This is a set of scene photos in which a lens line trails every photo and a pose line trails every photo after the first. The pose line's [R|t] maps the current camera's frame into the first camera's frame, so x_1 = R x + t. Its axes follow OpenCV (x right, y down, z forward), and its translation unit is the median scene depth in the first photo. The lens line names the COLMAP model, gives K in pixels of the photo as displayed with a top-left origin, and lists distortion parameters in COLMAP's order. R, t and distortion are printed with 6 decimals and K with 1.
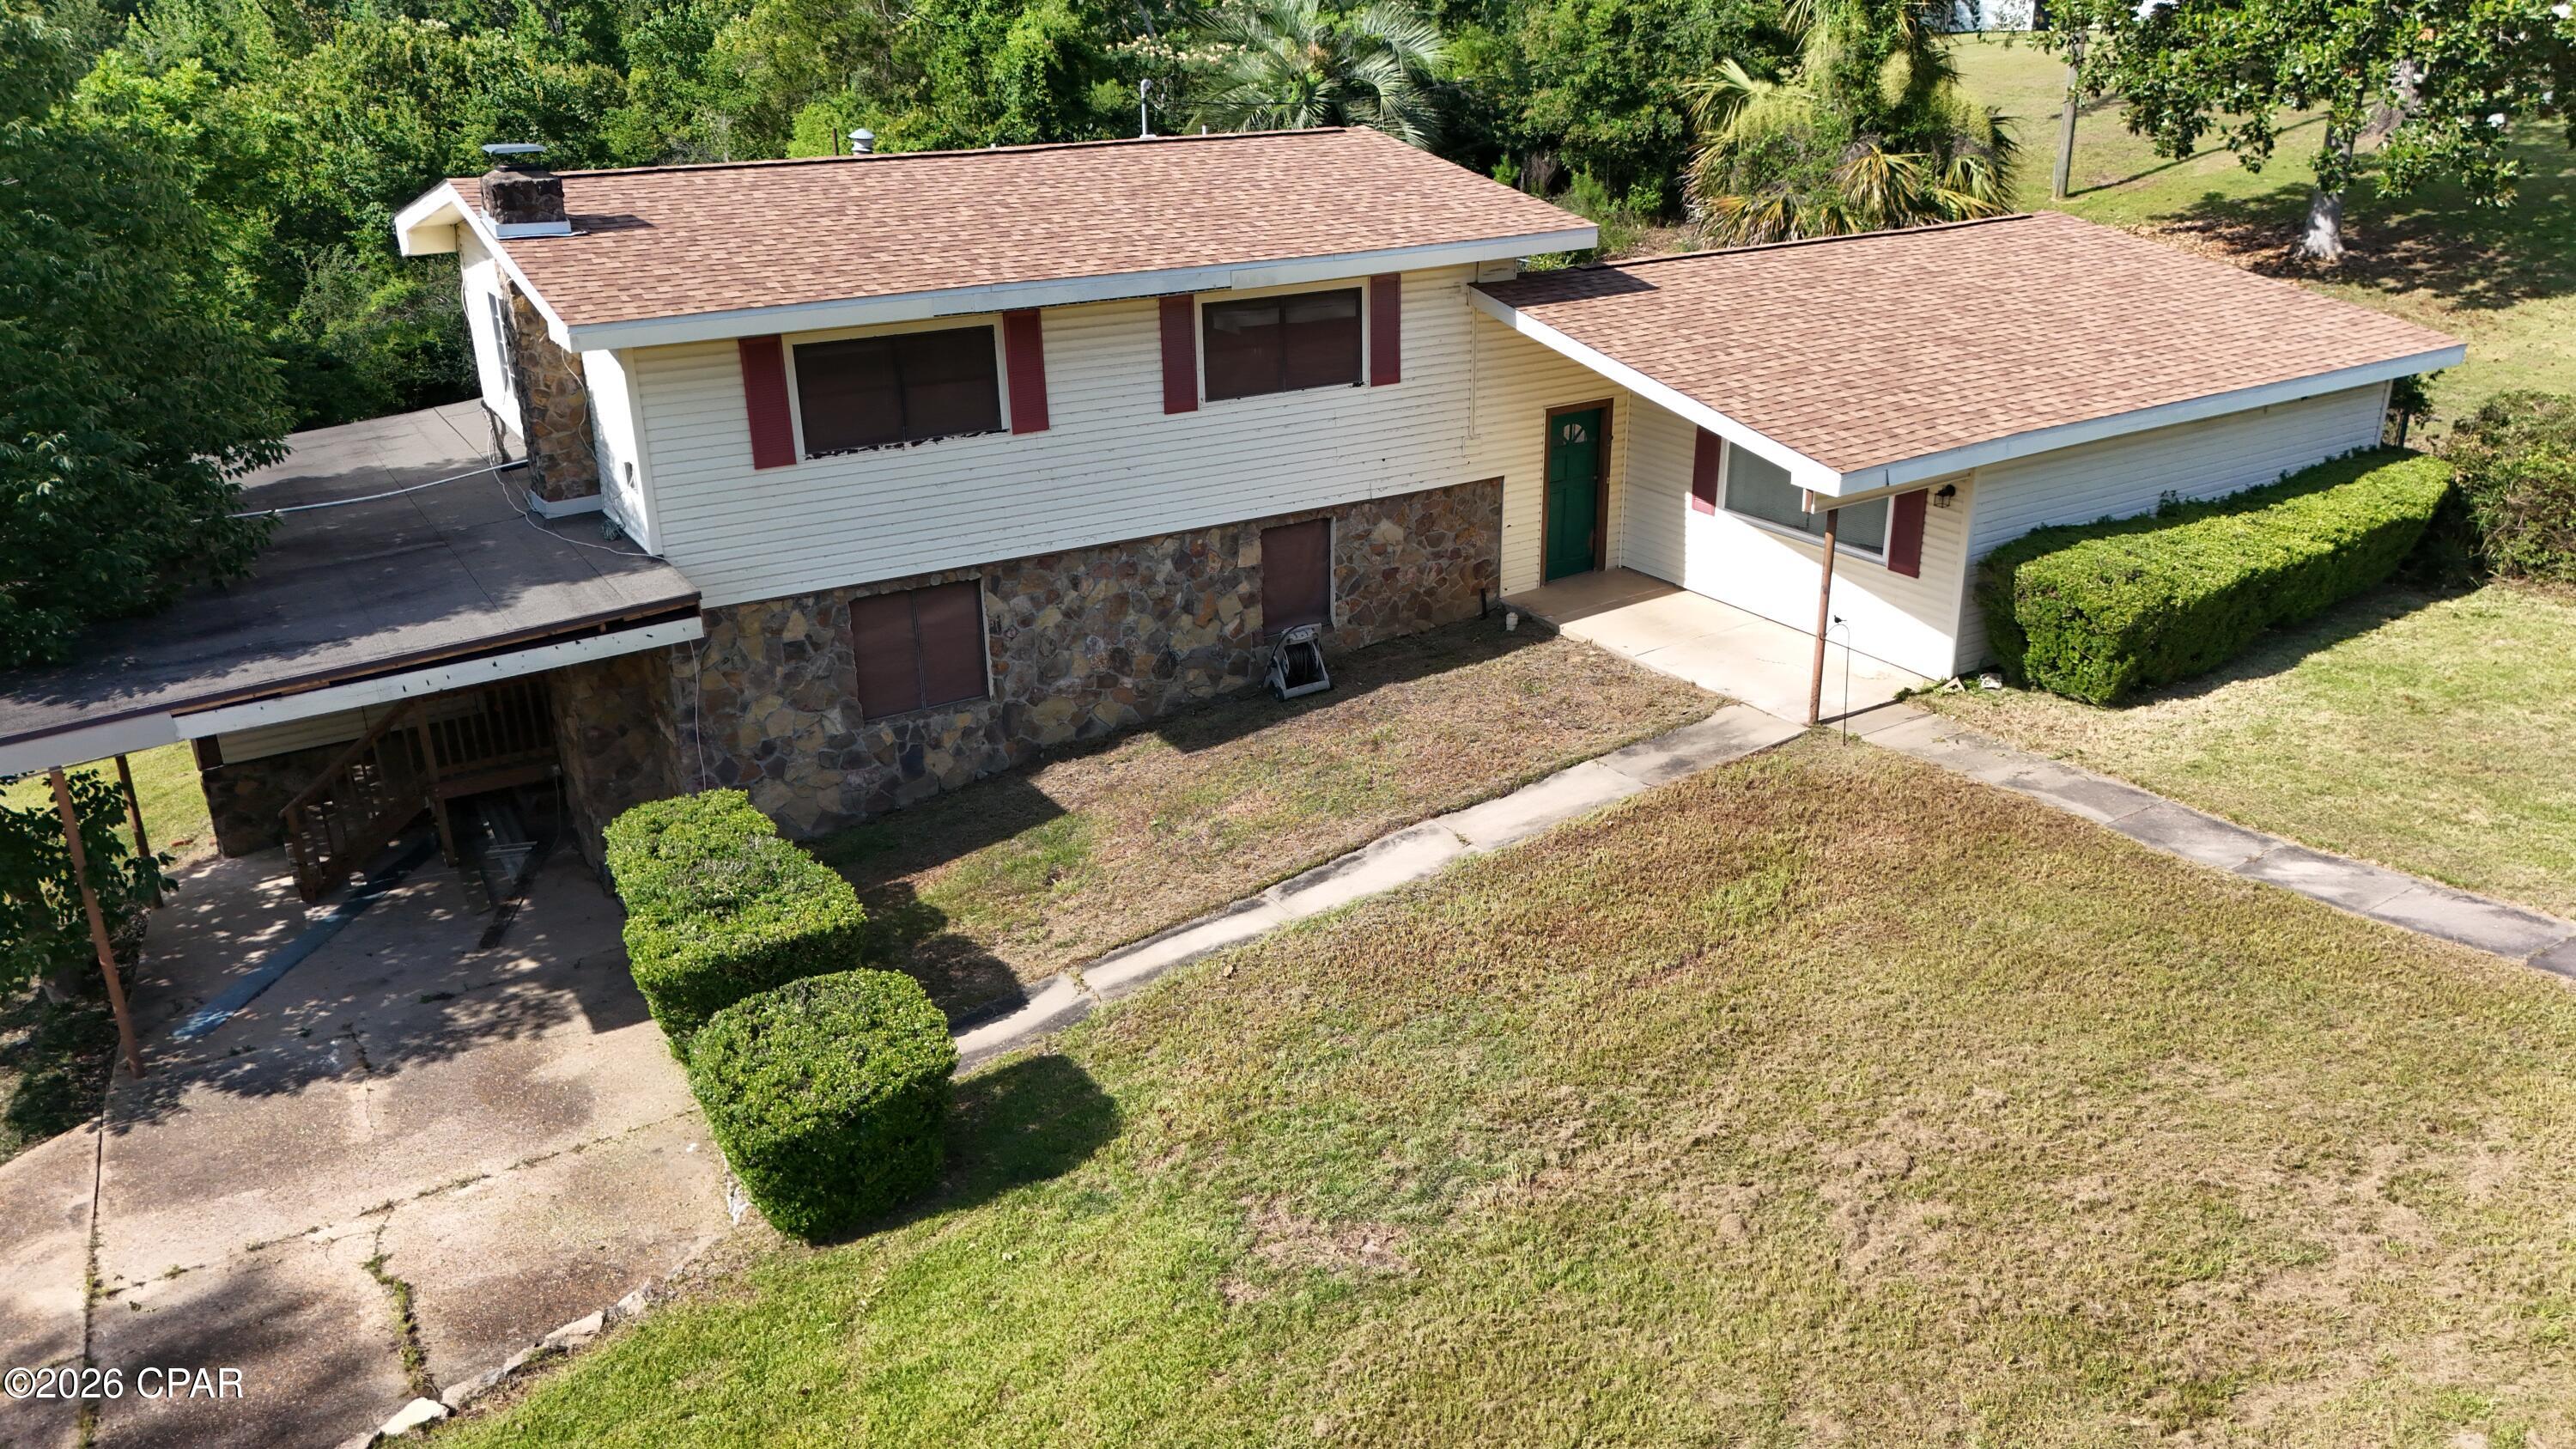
lens RADIAL K [[1904.8, 0, 1297.2], [0, 1904.8, 722.3], [0, 0, 1]] dist [0.050320, -0.053296]
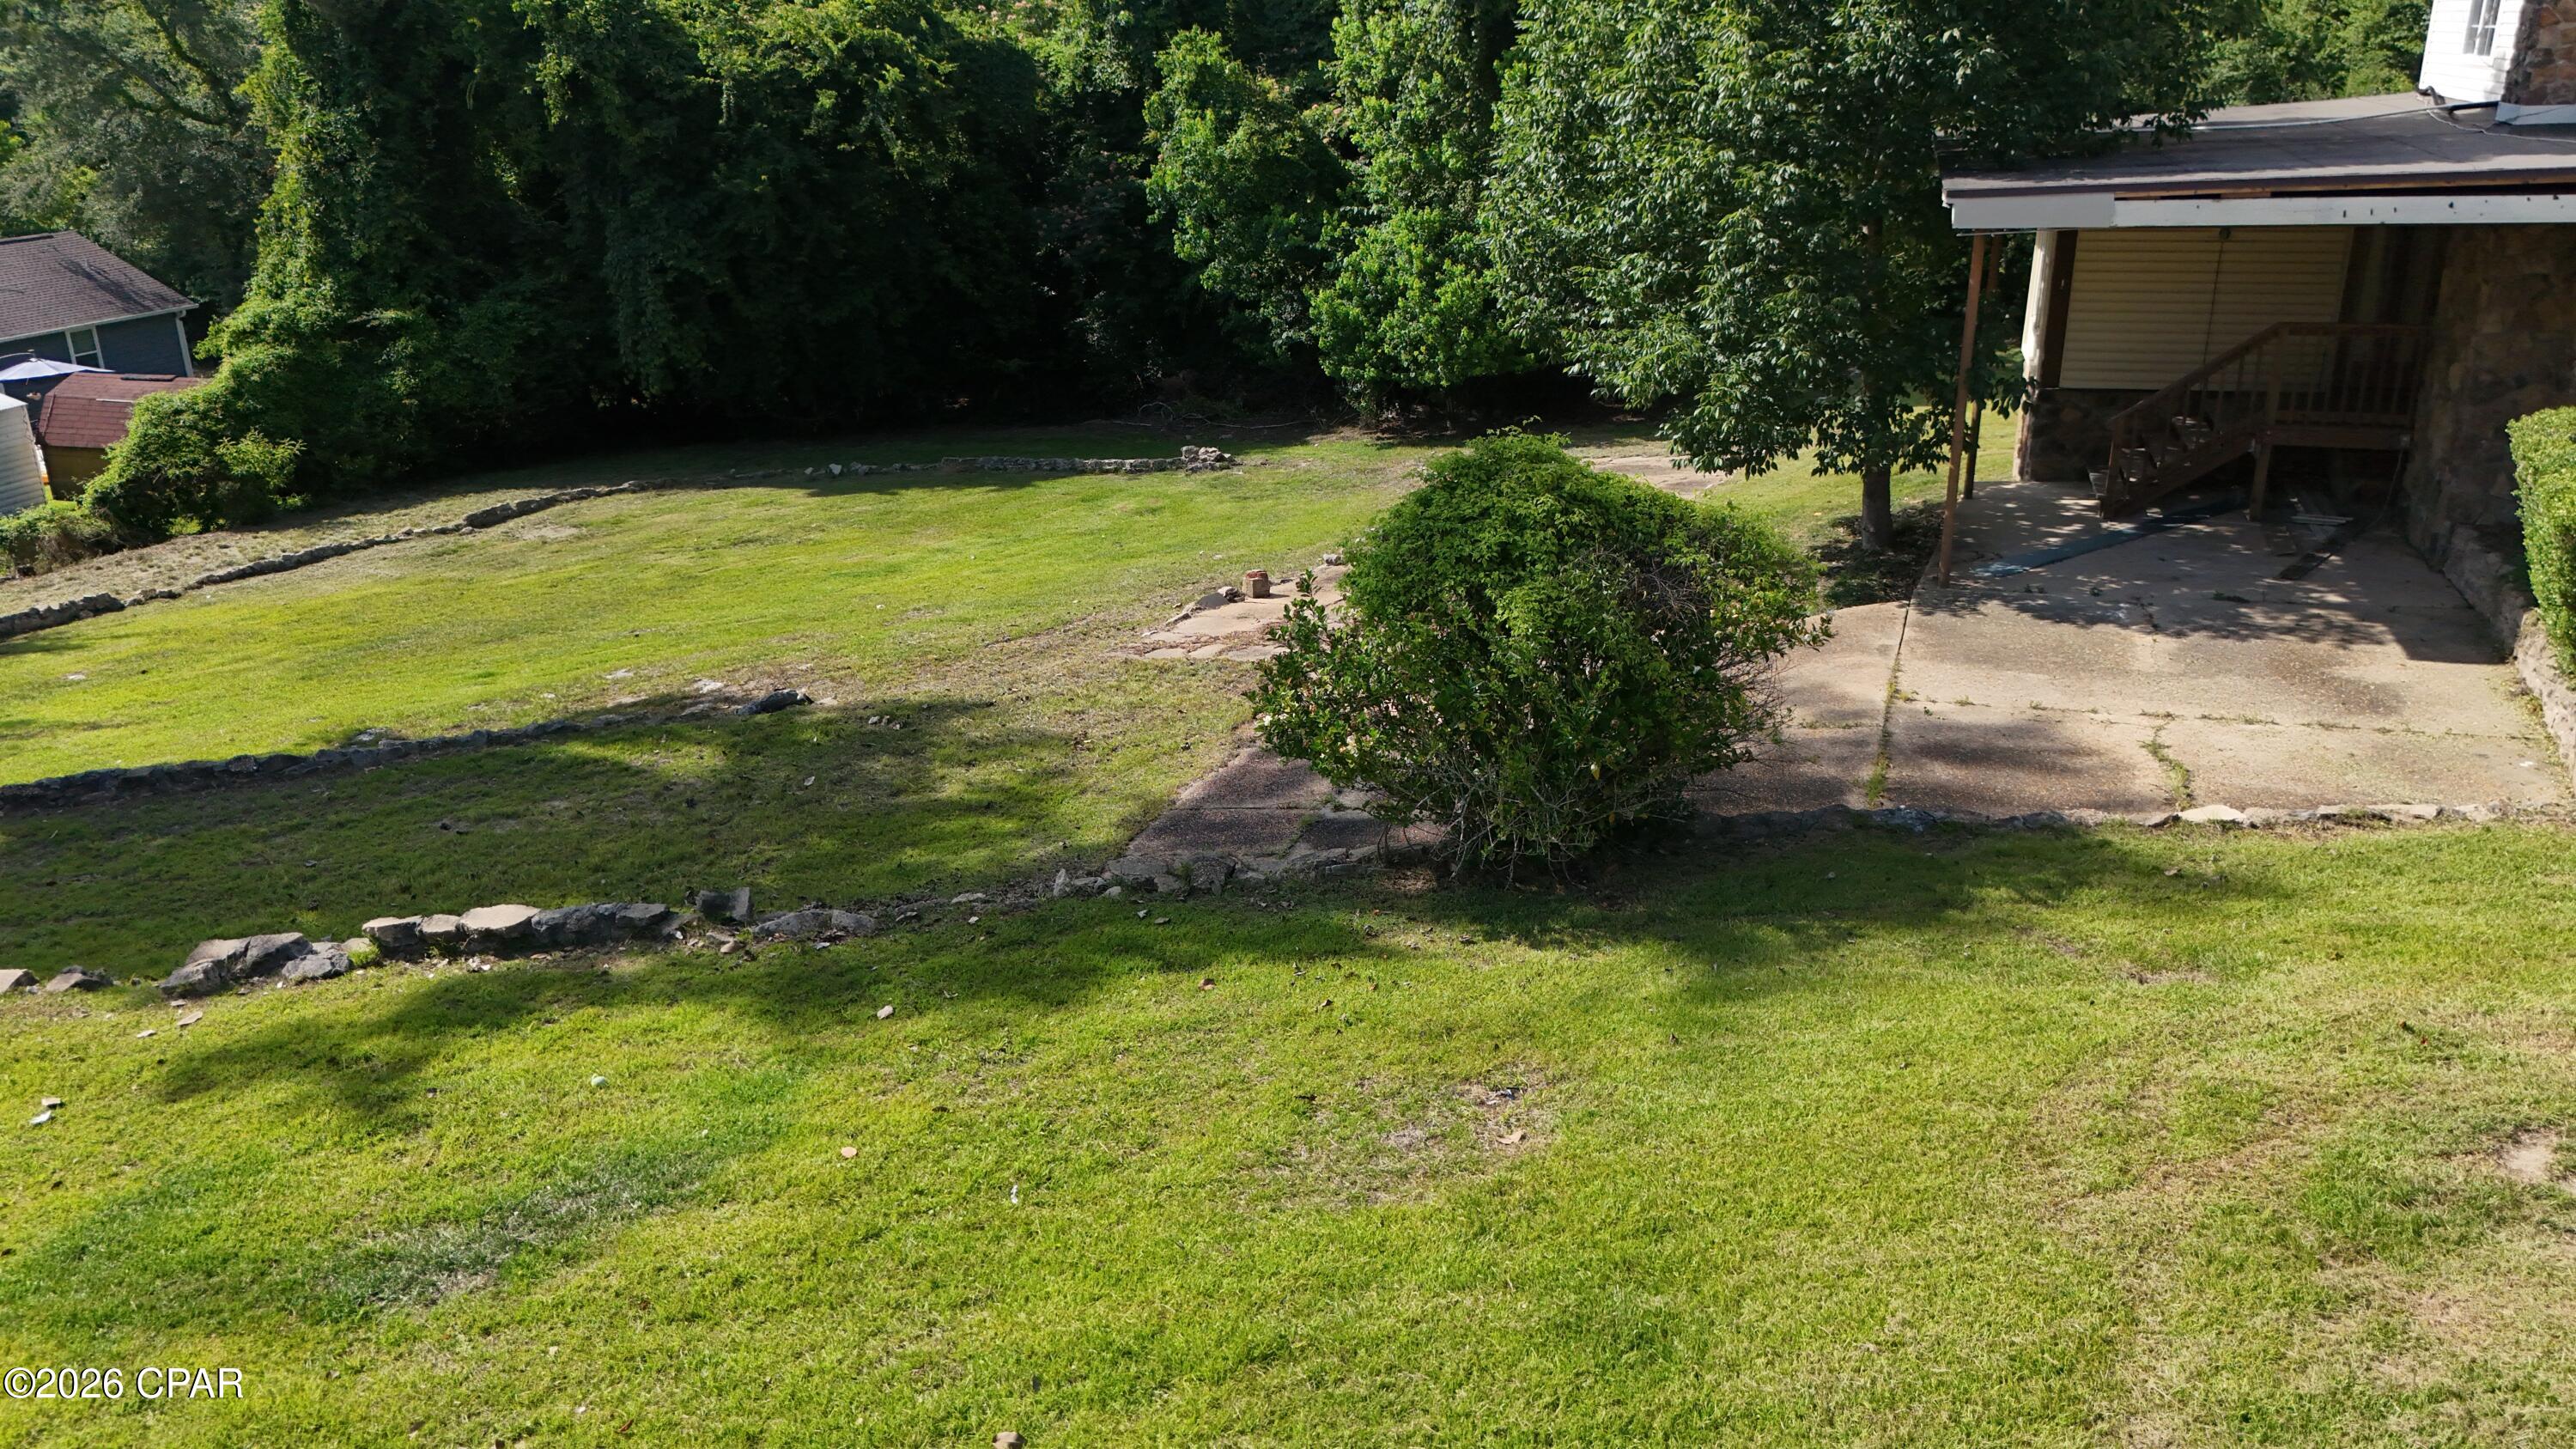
lens RADIAL K [[1904.8, 0, 1297.2], [0, 1904.8, 722.3], [0, 0, 1]] dist [0.050320, -0.053296]
pose [[0.659140, 0.268687, -0.702383, -0.060504], [-0.259271, 0.957923, 0.123132, 0.182794], [0.705913, 0.100946, 0.701069, 0.009545]]
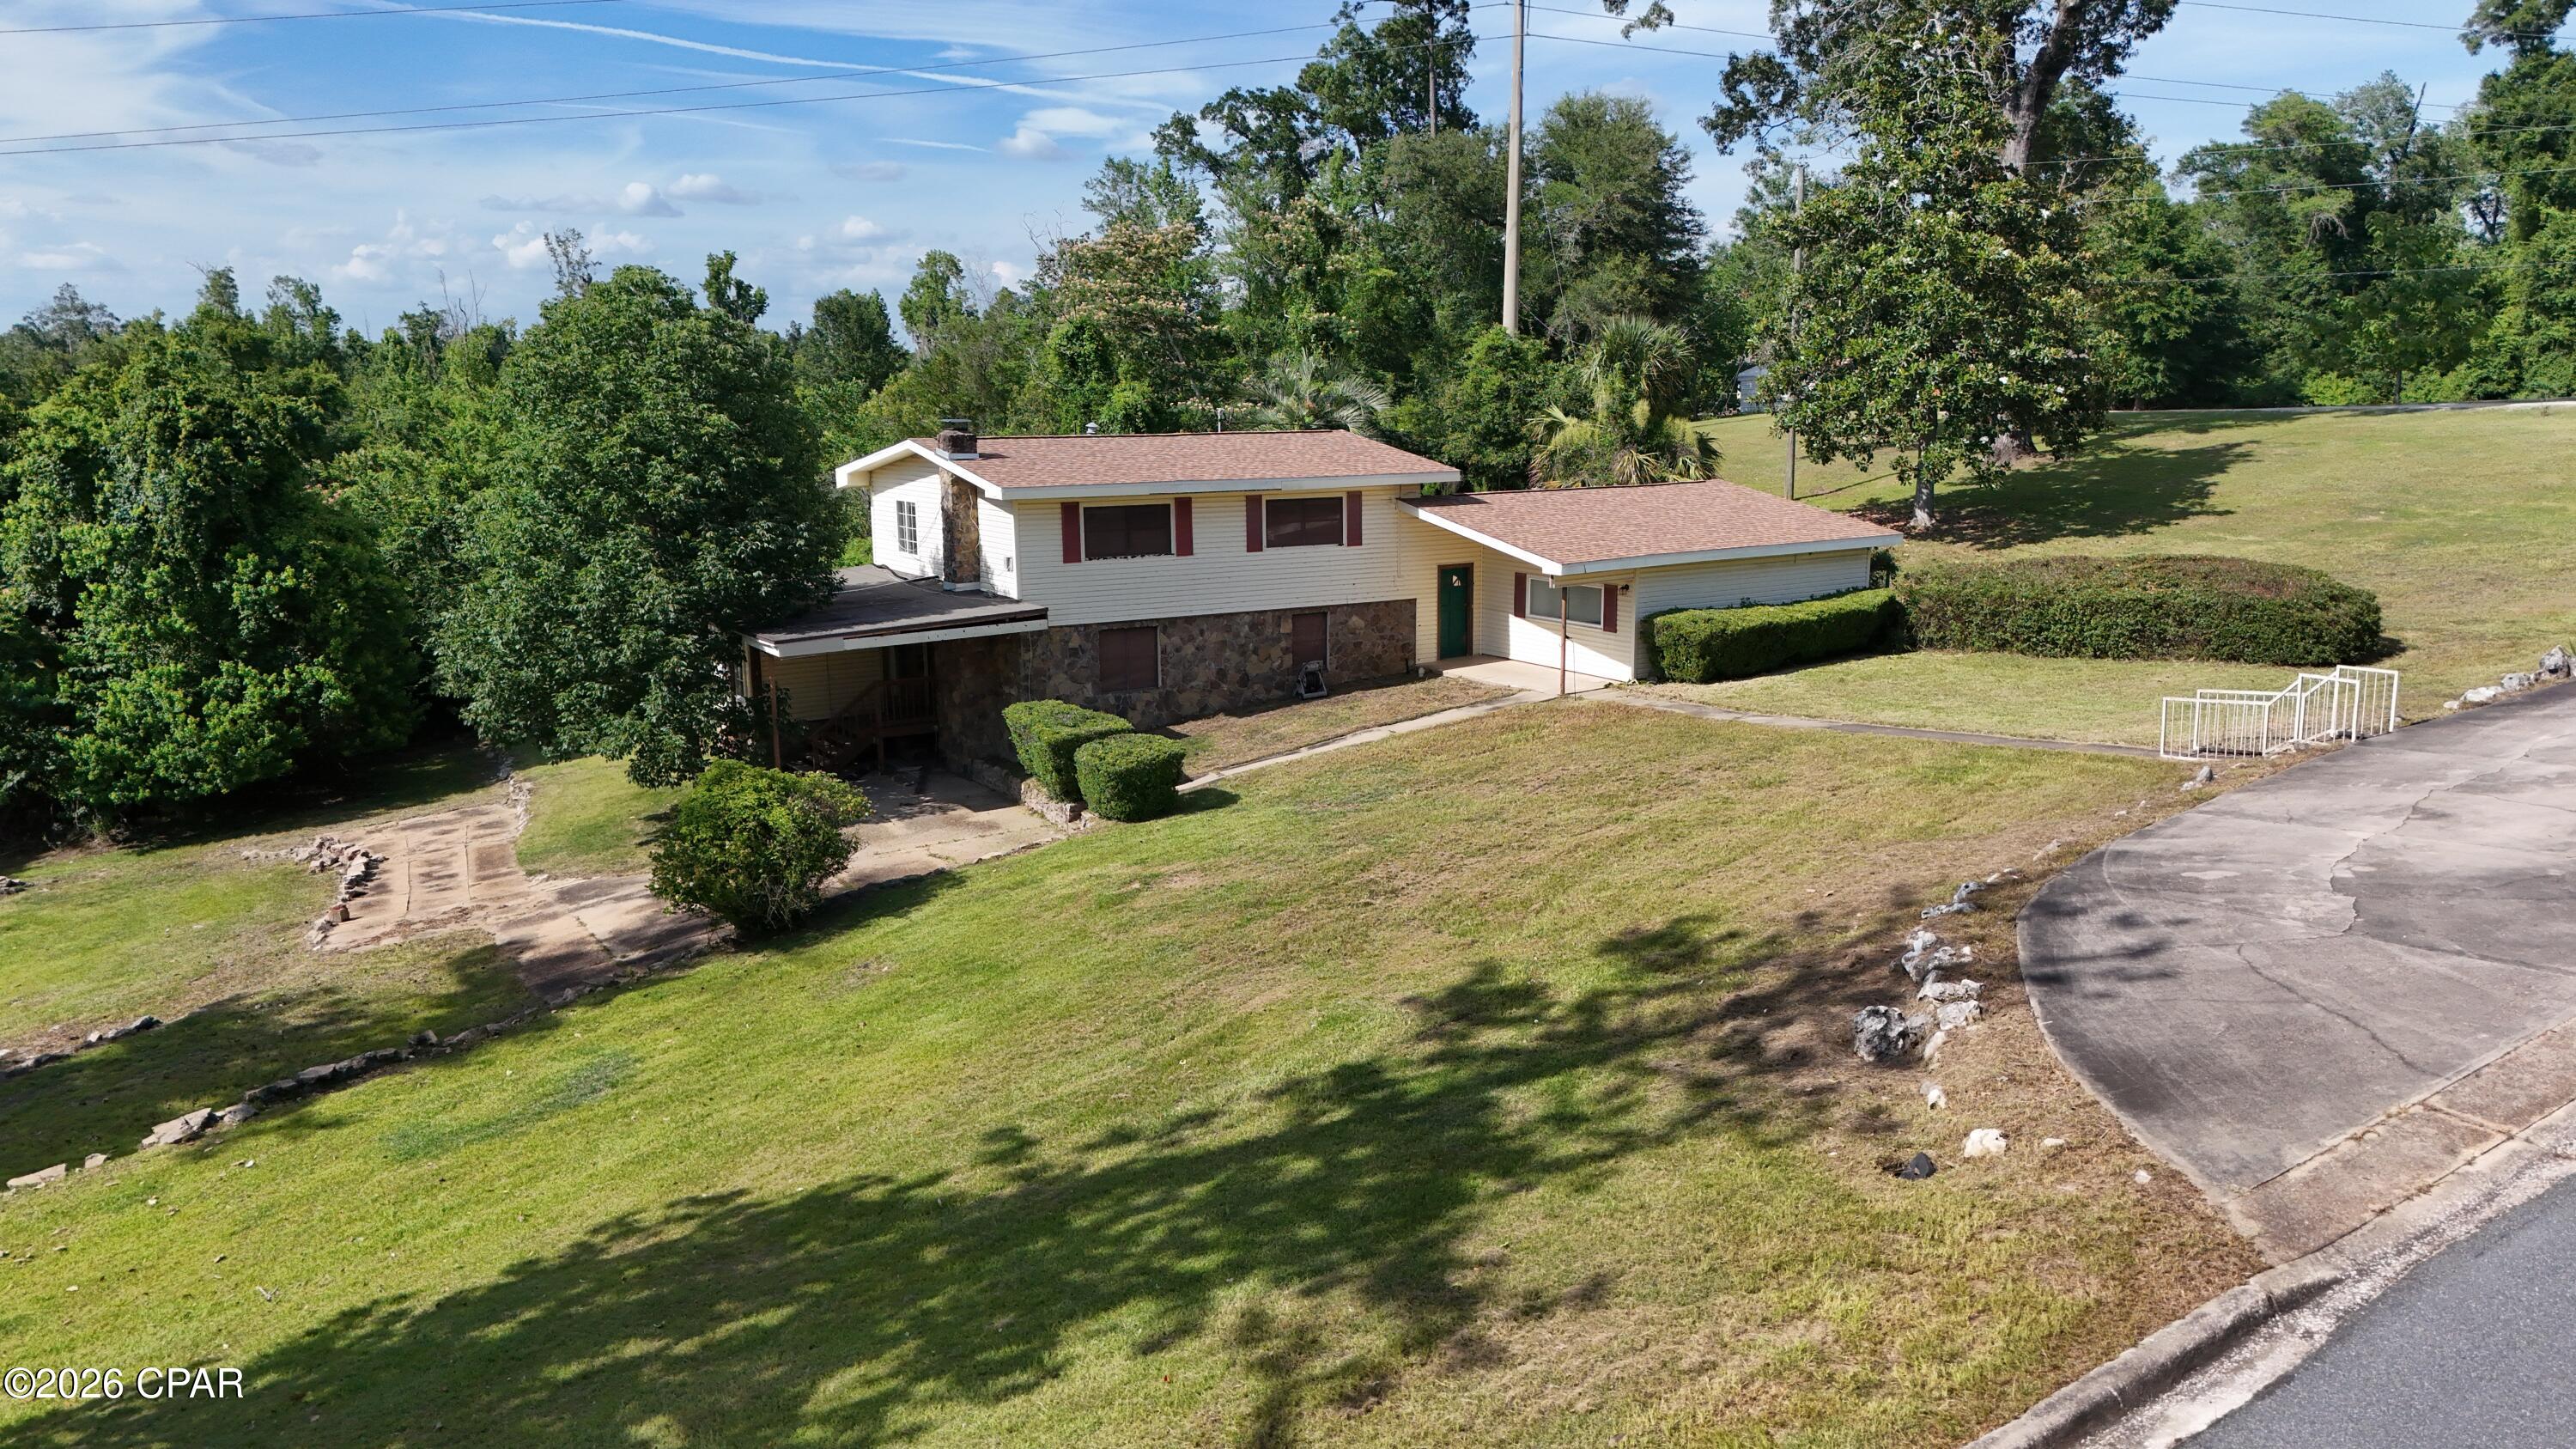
lens RADIAL K [[1698.8, 0, 1288.0], [0, 1698.8, 724.5], [0, 0, 1]] dist [0.076548, -0.000390]
pose [[0.999934, 0.006870, 0.009227, -0.041451], [-0.005222, 0.985766, -0.168044, 0.330715], [-0.010250, 0.167984, 0.985736, -0.776447]]
